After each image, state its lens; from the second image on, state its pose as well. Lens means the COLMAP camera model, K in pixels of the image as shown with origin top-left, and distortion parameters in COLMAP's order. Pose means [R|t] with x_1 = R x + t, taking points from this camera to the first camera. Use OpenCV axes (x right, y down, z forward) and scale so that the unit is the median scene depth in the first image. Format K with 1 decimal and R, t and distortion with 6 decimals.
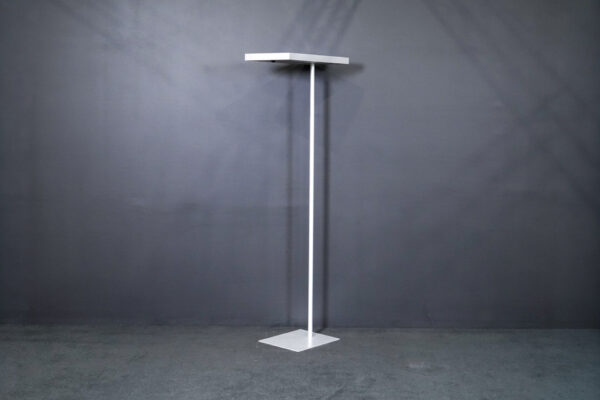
lens RADIAL K [[863.8, 0, 299.3], [0, 863.8, 198.7], [0, 0, 1]] dist [0.031616, 0.000000]
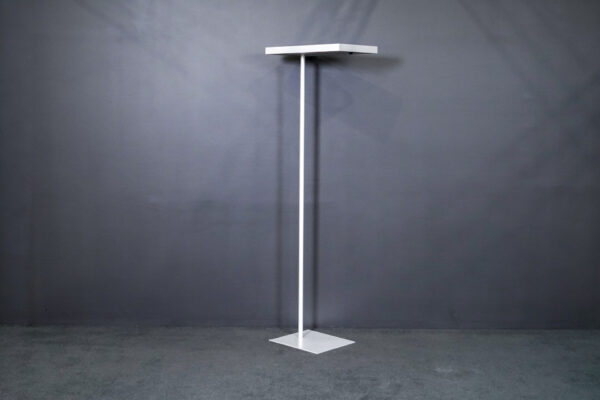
lens RADIAL K [[863.8, 0, 301.6], [0, 863.8, 198.2], [0, 0, 1]] dist [0.031616, 0.000000]
pose [[0.999780, -0.004500, -0.020467, -0.001705], [0.004610, 0.999975, 0.005307, -0.002584], [0.020442, -0.005400, 0.999776, 0.041341]]
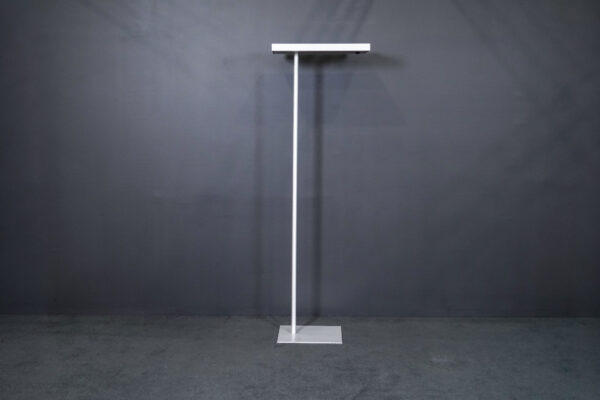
lens RADIAL K [[788.3, 0, 300.5], [0, 788.3, 200.9], [0, 0, 1]] dist [0.044436, 0.000000]
pose [[0.999861, -0.005987, -0.015534, -0.008471], [0.006334, 0.999730, 0.022370, -0.009274], [0.015396, -0.022465, 0.999629, 0.100295]]
